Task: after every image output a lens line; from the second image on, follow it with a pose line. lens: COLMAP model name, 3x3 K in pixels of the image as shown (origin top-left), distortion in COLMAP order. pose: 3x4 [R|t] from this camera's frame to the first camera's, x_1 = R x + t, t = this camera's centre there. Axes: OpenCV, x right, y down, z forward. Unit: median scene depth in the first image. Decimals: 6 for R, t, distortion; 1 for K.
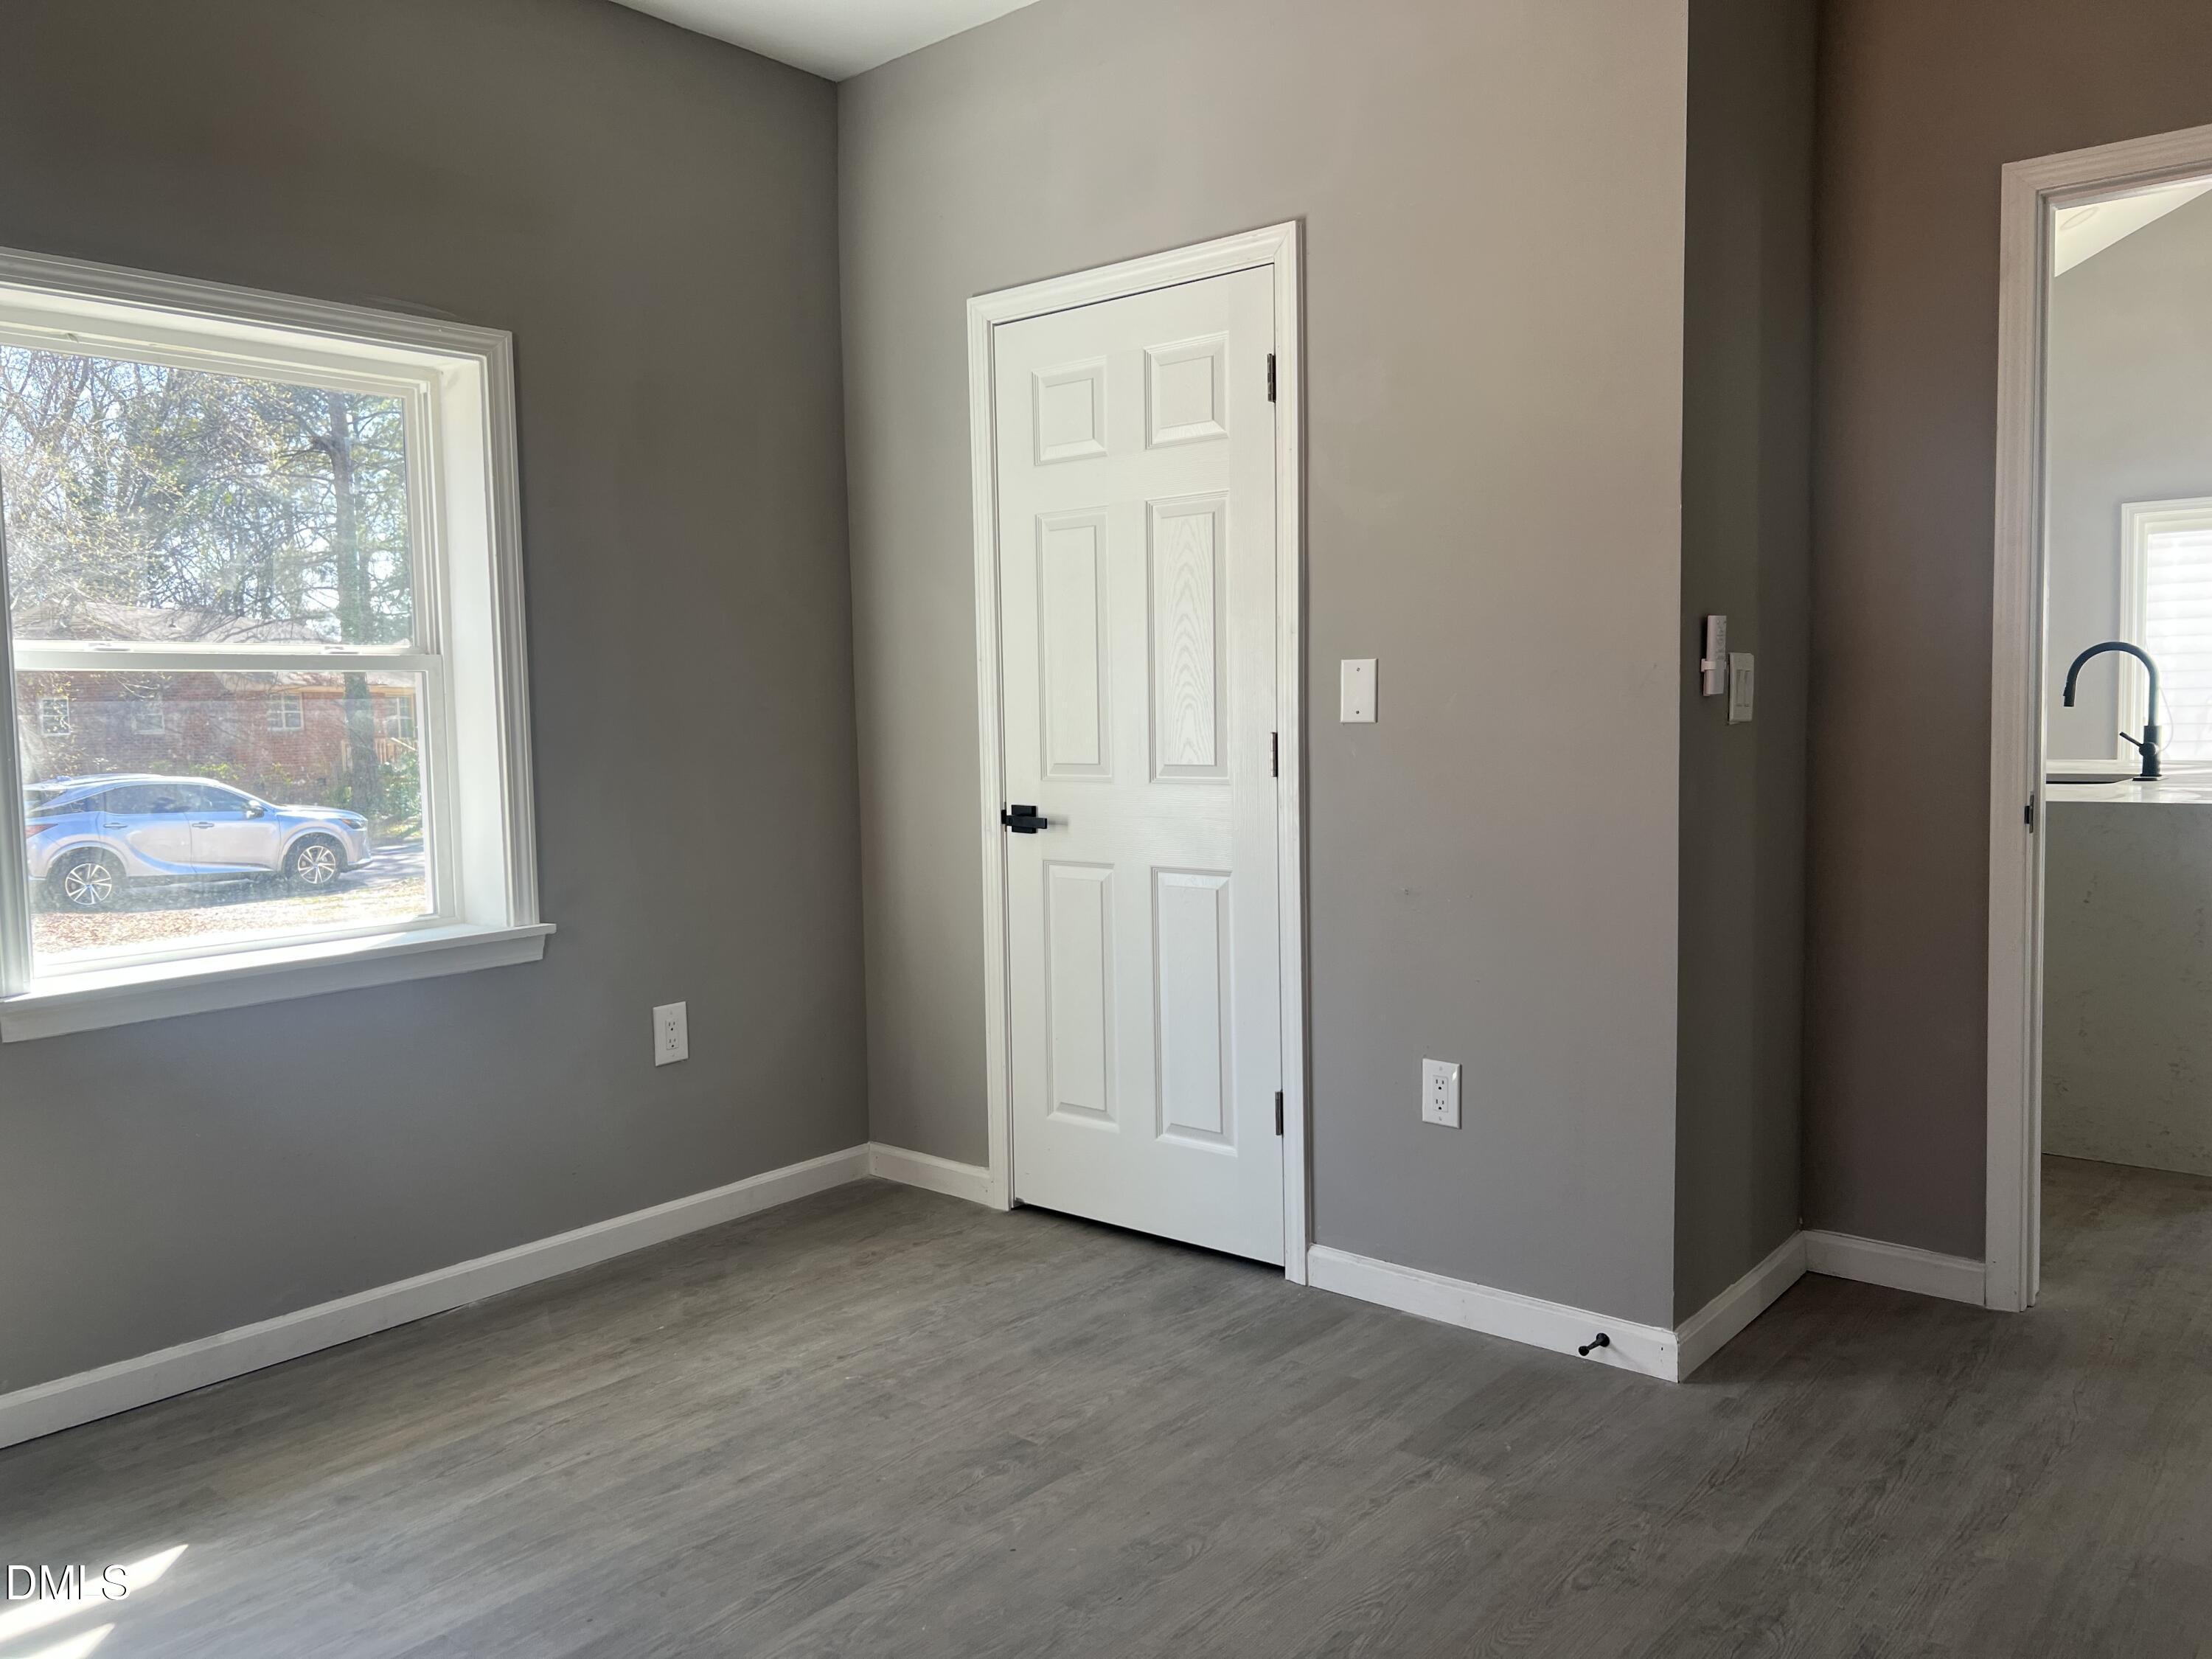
lens RADIAL K [[1669.0, 0, 1103.8], [0, 1669.0, 825.5], [0, 0, 1]] dist [0.051103, -0.054766]
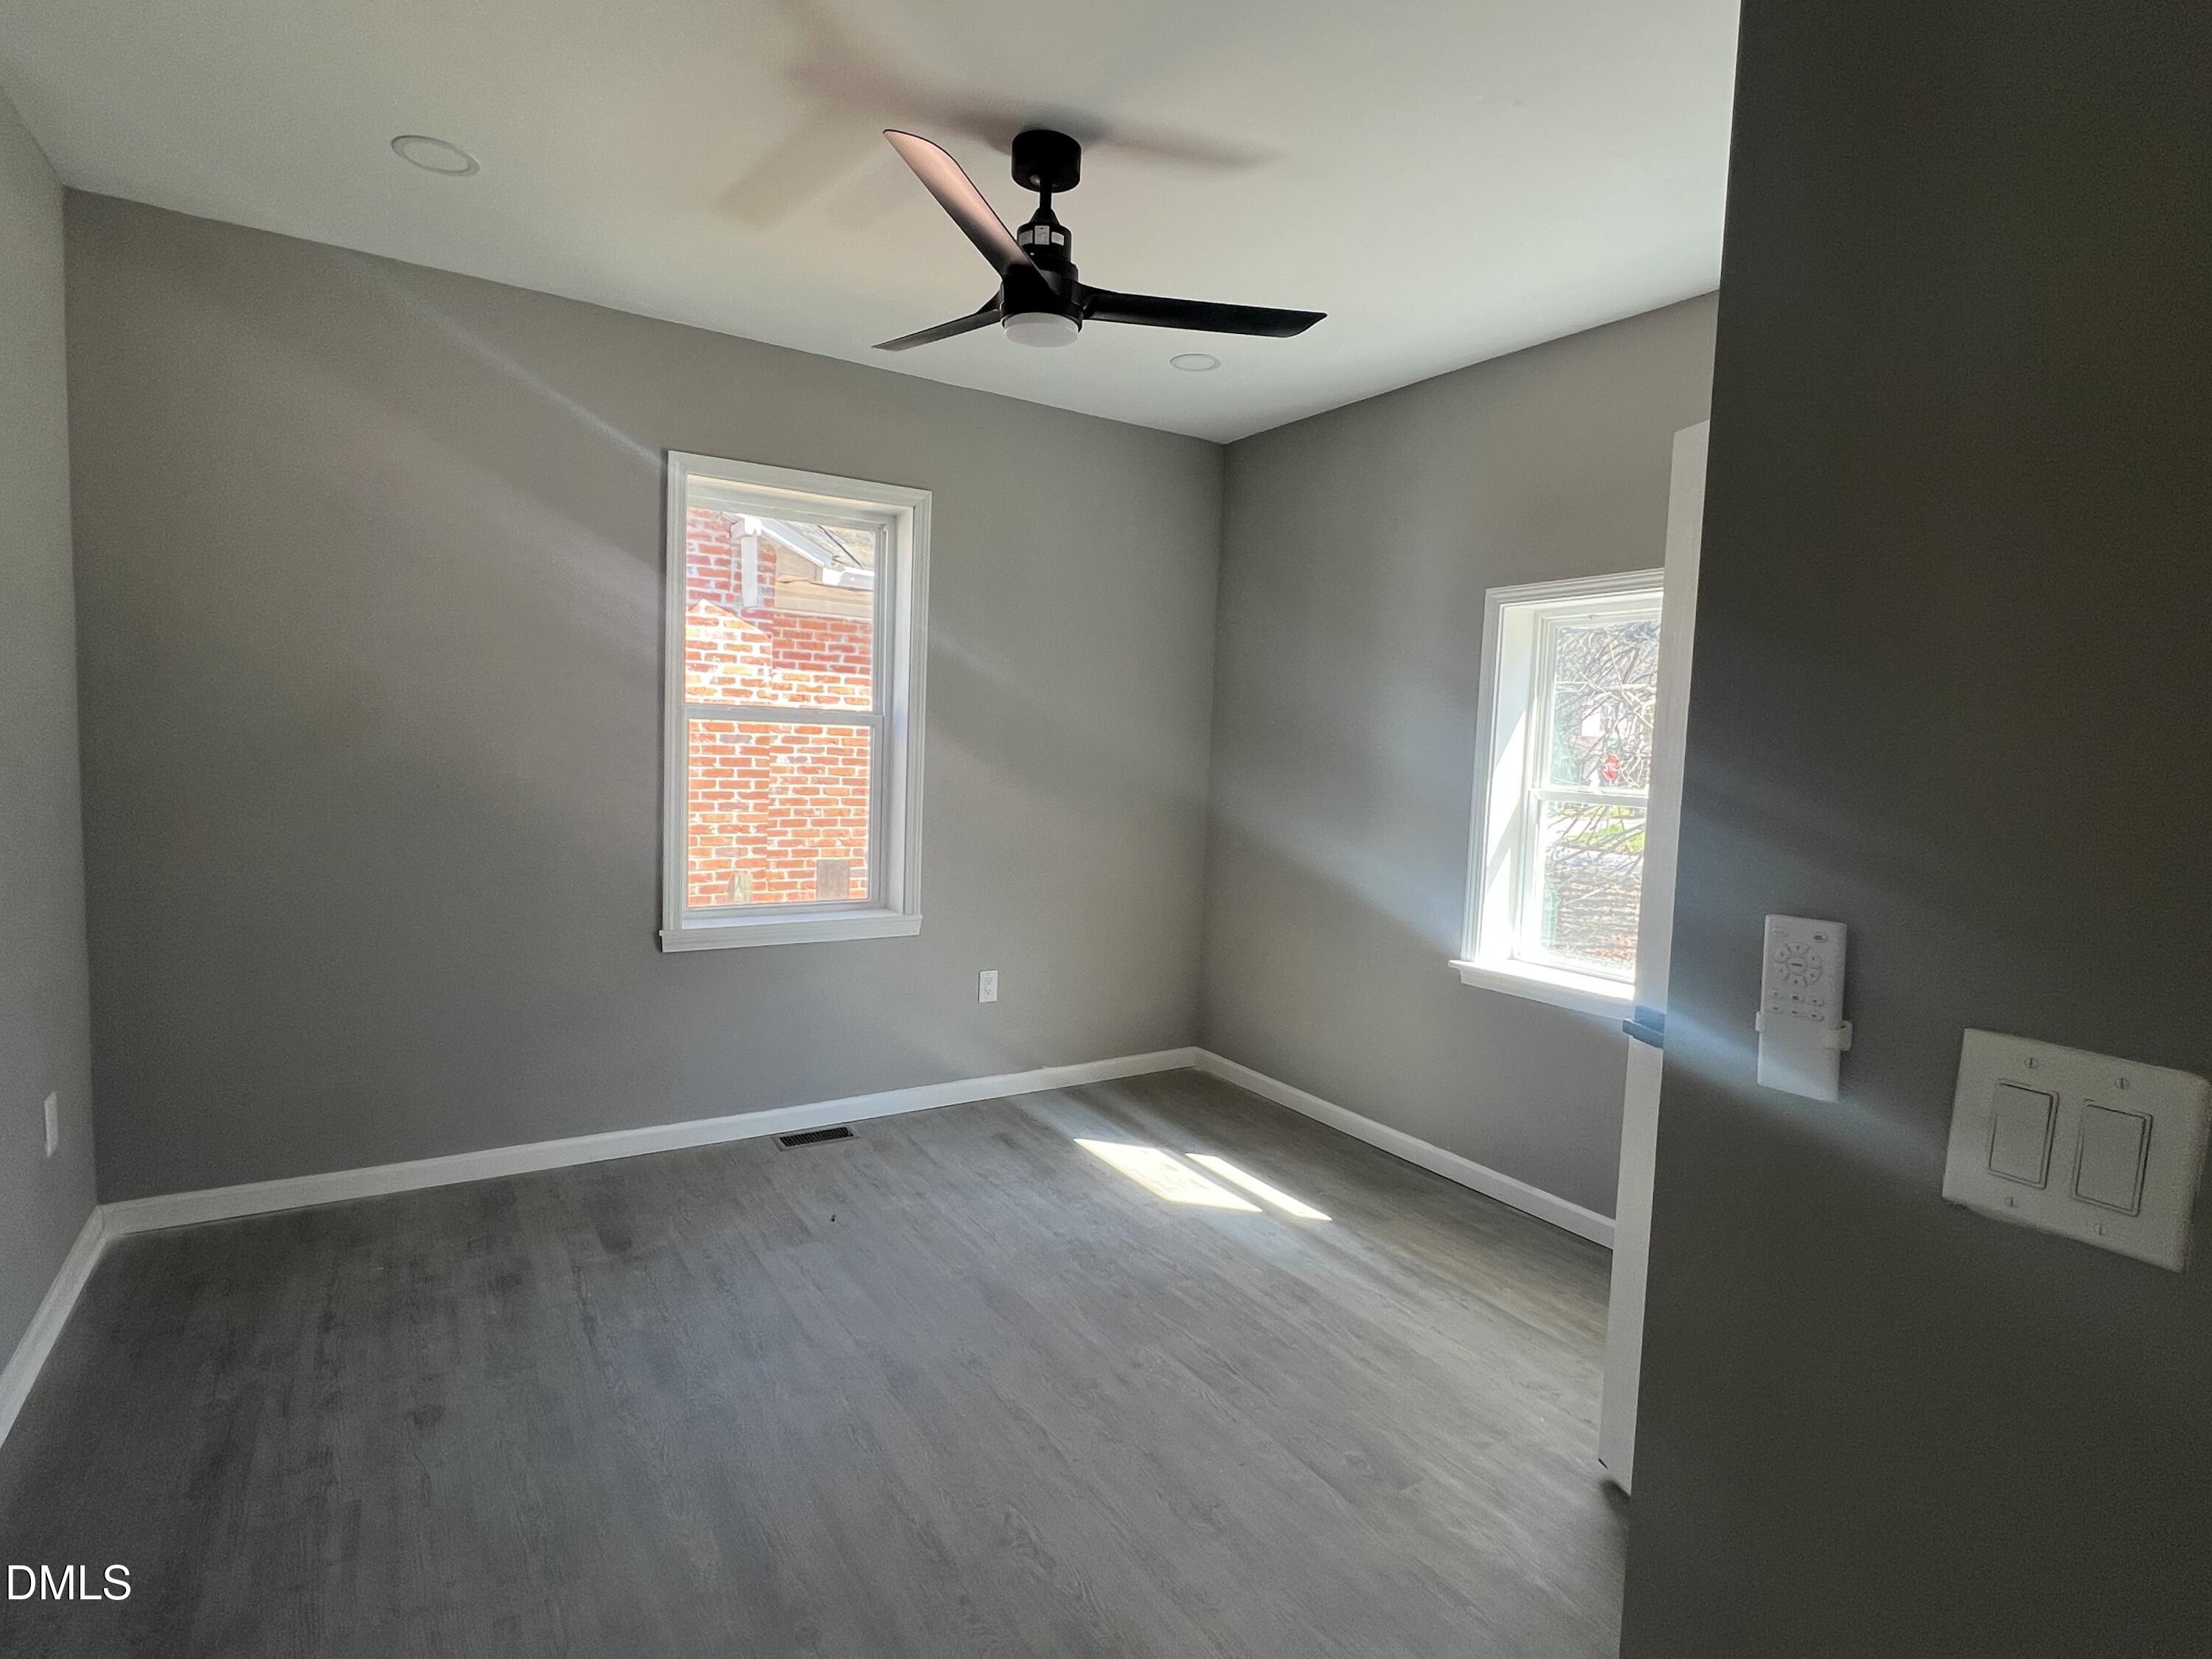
lens RADIAL K [[1109.8, 0, 1107.3], [0, 1109.8, 835.3], [0, 0, 1]] dist [0.001179, -0.003921]
pose [[-0.286035, 0.095537, -0.953444, 0.753736], [-0.100406, 0.986551, 0.128976, -0.183025], [0.952944, 0.132623, -0.272596, 0.975887]]
